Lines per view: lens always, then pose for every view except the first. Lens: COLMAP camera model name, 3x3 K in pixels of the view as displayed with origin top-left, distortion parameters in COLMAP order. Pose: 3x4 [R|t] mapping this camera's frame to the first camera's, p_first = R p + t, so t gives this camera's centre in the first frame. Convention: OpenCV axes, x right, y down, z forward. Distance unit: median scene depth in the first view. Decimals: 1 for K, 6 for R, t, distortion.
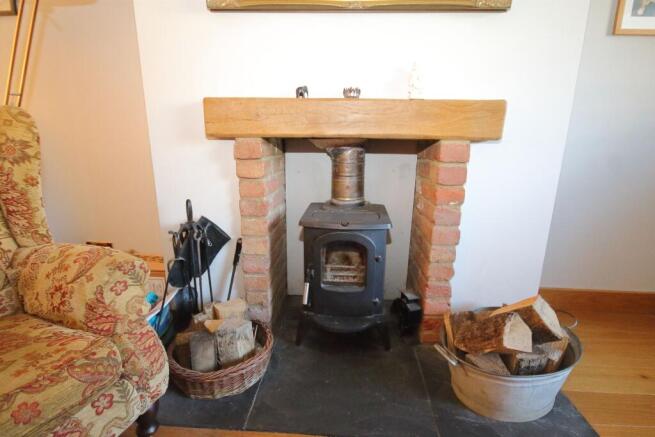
lens RADIAL K [[341.0, 0, 328.5], [0, 341.0, 218.9], [0, 0, 1]] dist [0.009953, -0.015972]
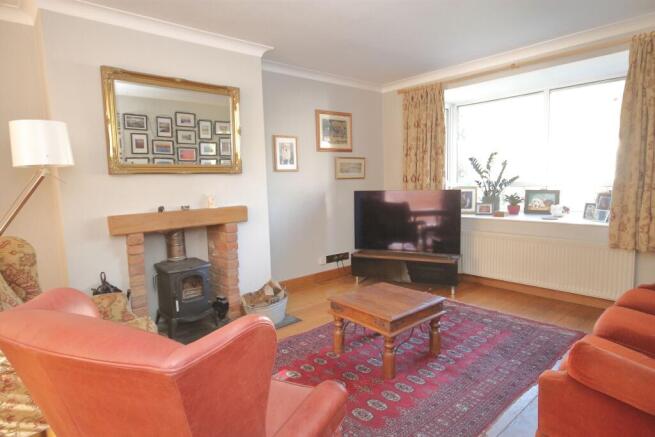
lens RADIAL K [[366.9, 0, 327.8], [0, 366.9, 218.0], [0, 0, 1]] dist [0.004186, 0.001091]
pose [[0.703490, -0.103750, 0.703092, -0.893058], [0.208226, 0.975963, -0.064328, 0.035592], [-0.679518, 0.191656, 0.708183, -1.205026]]
